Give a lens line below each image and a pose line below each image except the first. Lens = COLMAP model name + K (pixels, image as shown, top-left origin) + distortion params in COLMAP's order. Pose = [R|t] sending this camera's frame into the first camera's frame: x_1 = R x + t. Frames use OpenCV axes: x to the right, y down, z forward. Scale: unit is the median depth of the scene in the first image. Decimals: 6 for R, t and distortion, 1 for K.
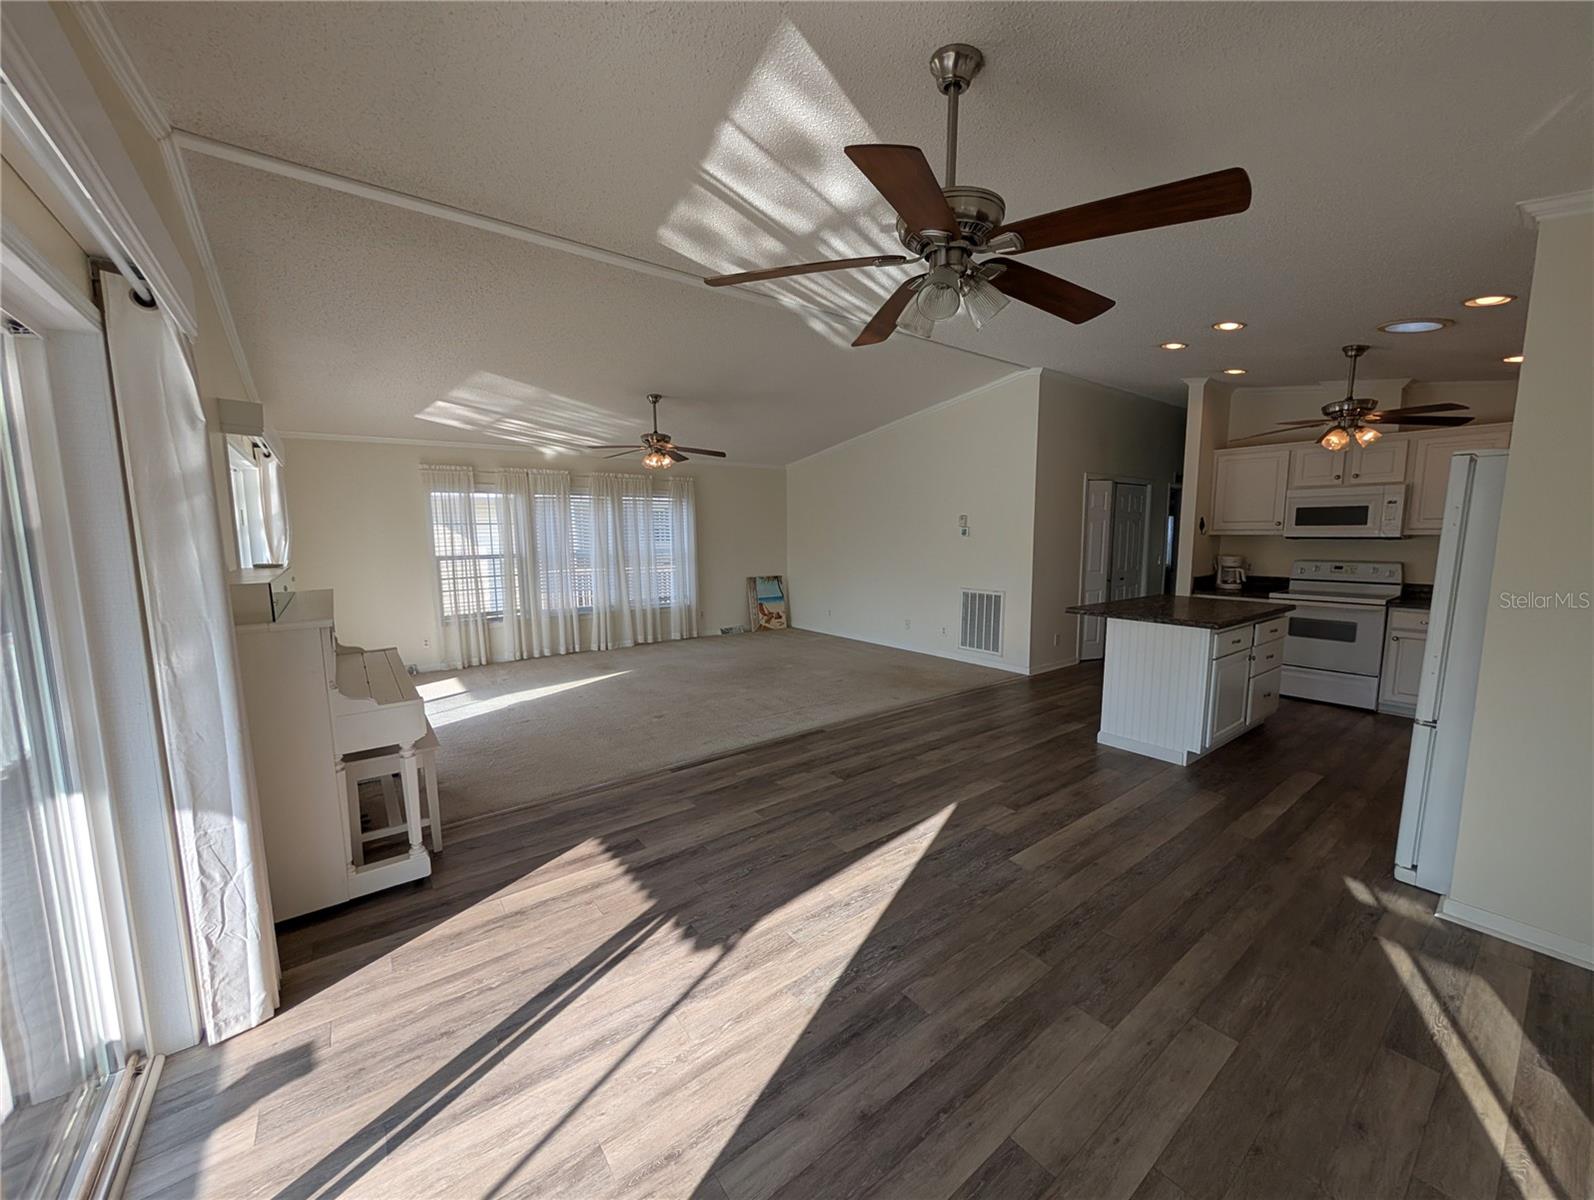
lens RADIAL K [[603.6, 0, 798.8], [0, 603.6, 601.9], [0, 0, 1]] dist [-0.001288, 0.000421]
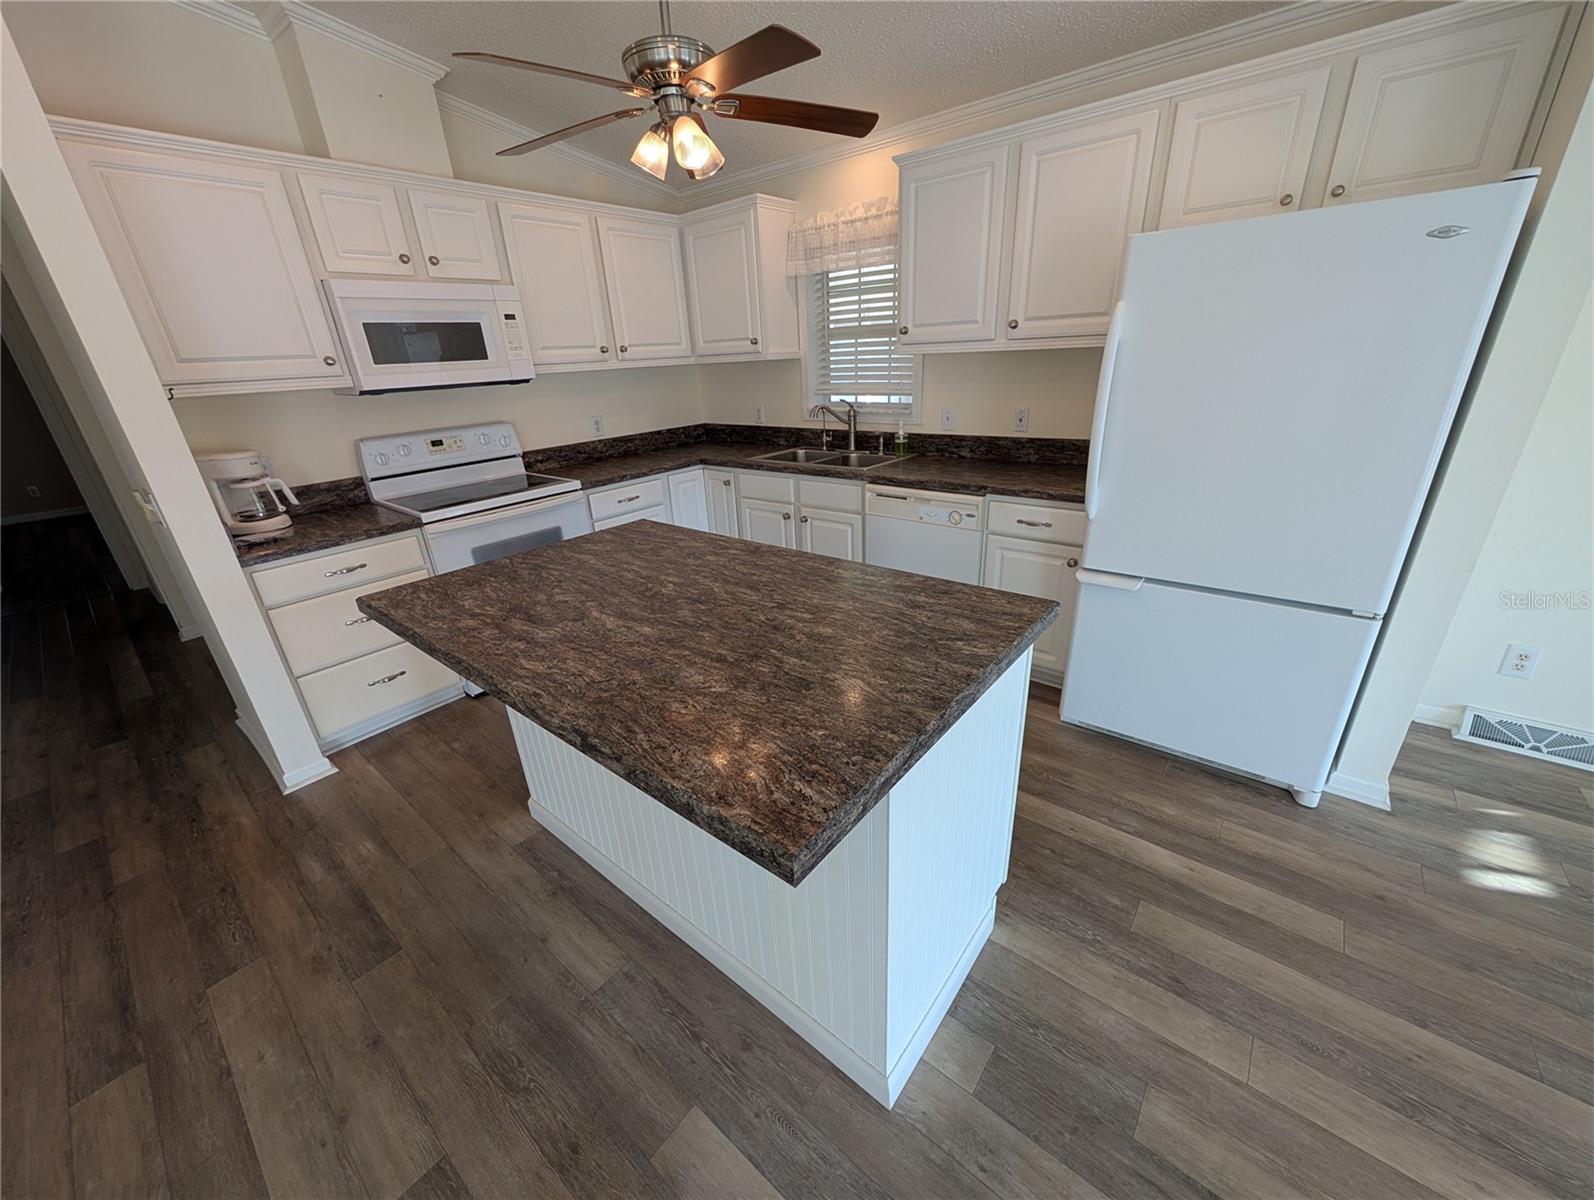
lens RADIAL K [[603.6, 0, 798.0], [0, 603.6, 603.4], [0, 0, 1]] dist [-0.001288, 0.000421]
pose [[-0.234705, -0.362222, 0.902058, 0.264083], [0.160150, 0.900890, 0.403422, -0.099133], [-0.958783, 0.239150, -0.153434, 0.832837]]
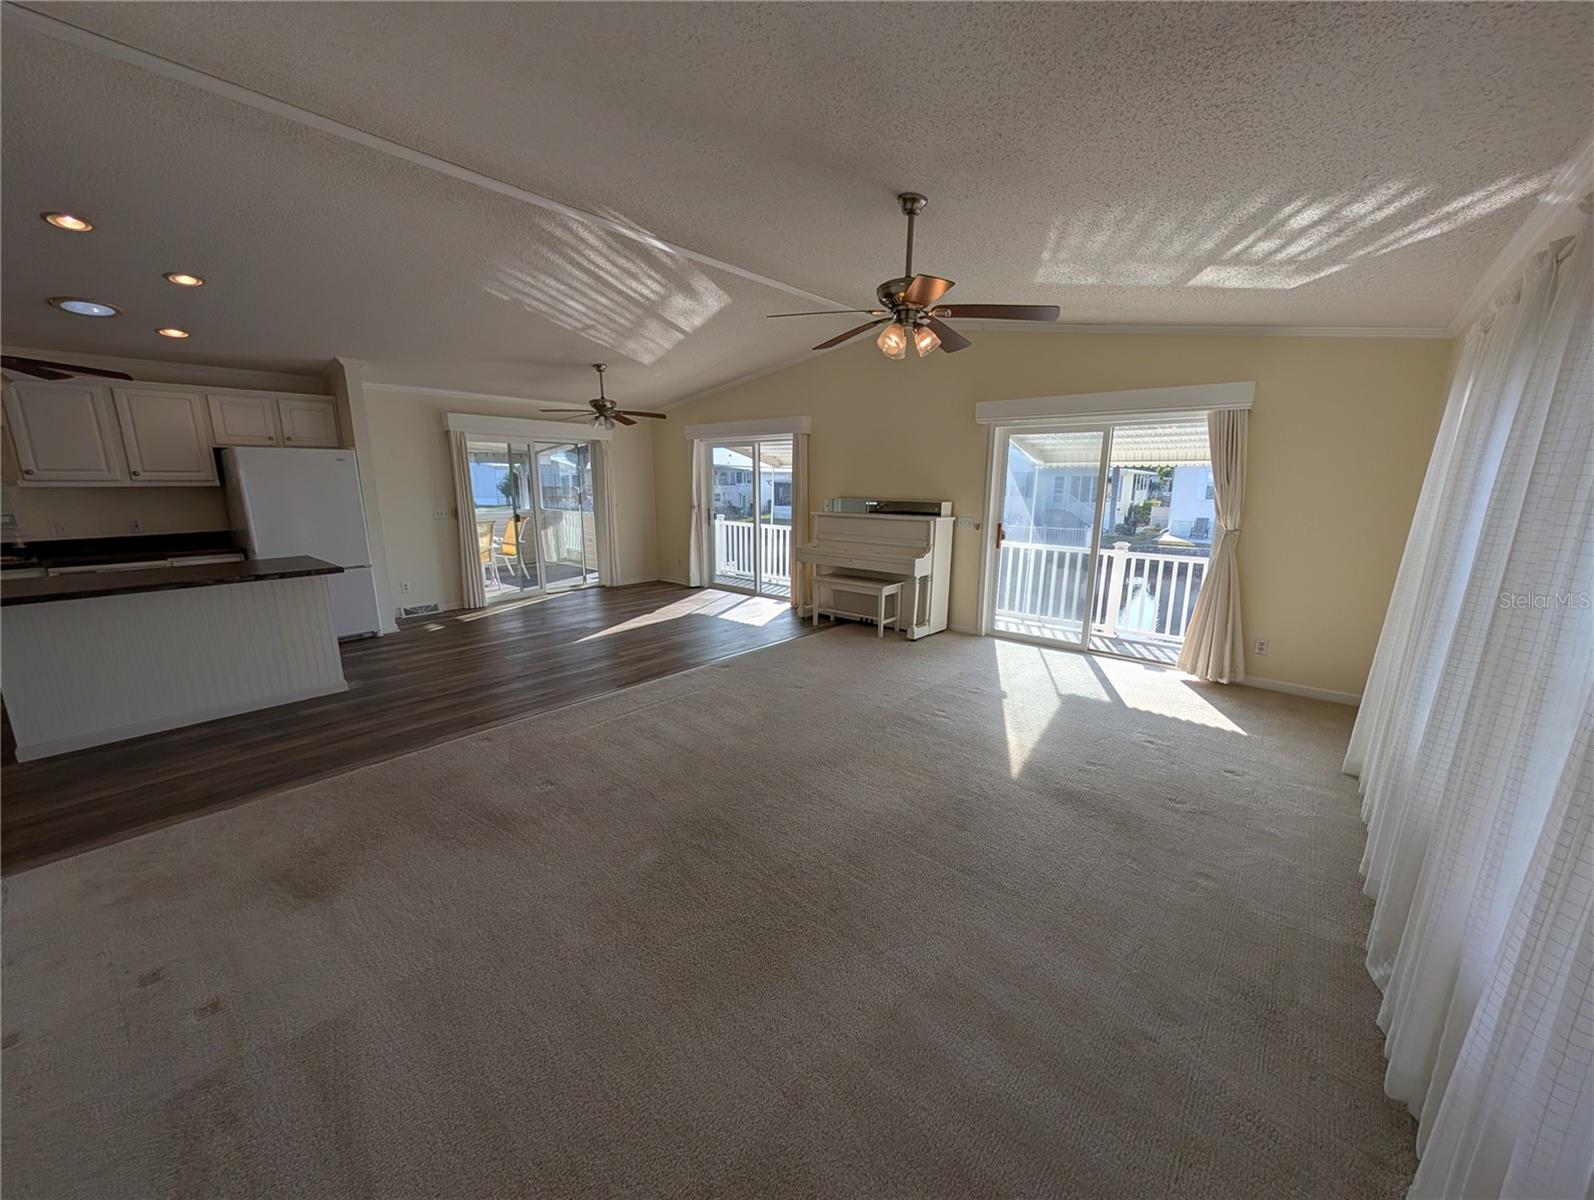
lens RADIAL K [[603.6, 0, 807.8], [0, 603.6, 606.6], [0, 0, 1]] dist [-0.001288, 0.000421]
pose [[-0.973825, 0.050439, -0.221632, -0.038599], [-0.022685, 0.948633, 0.315565, -0.199450], [0.226164, 0.312333, -0.922658, 1.690676]]
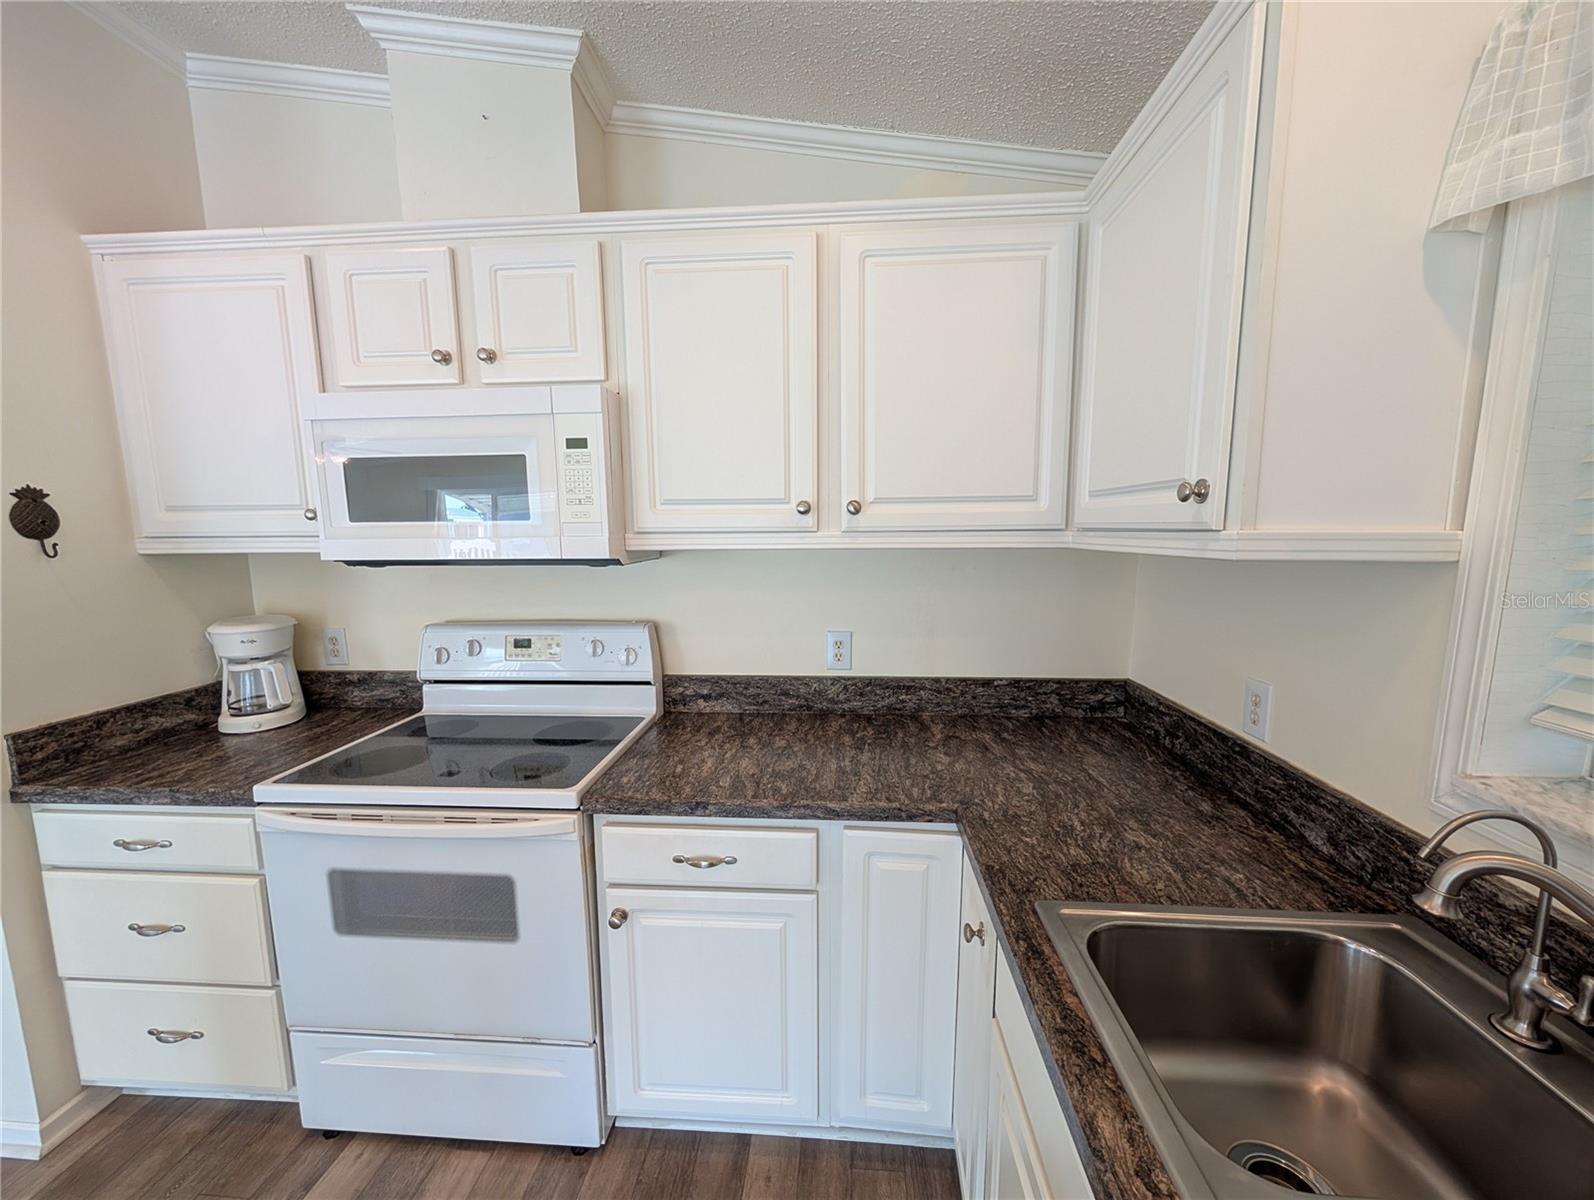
lens RADIAL K [[603.6, 0, 802.8], [0, 603.6, 606.7], [0, 0, 1]] dist [-0.001288, 0.000421]
pose [[0.647952, -0.100435, 0.755030, 0.771228], [0.092830, 0.994292, 0.052597, -0.084417], [-0.756003, 0.036009, 0.653577, 0.678138]]
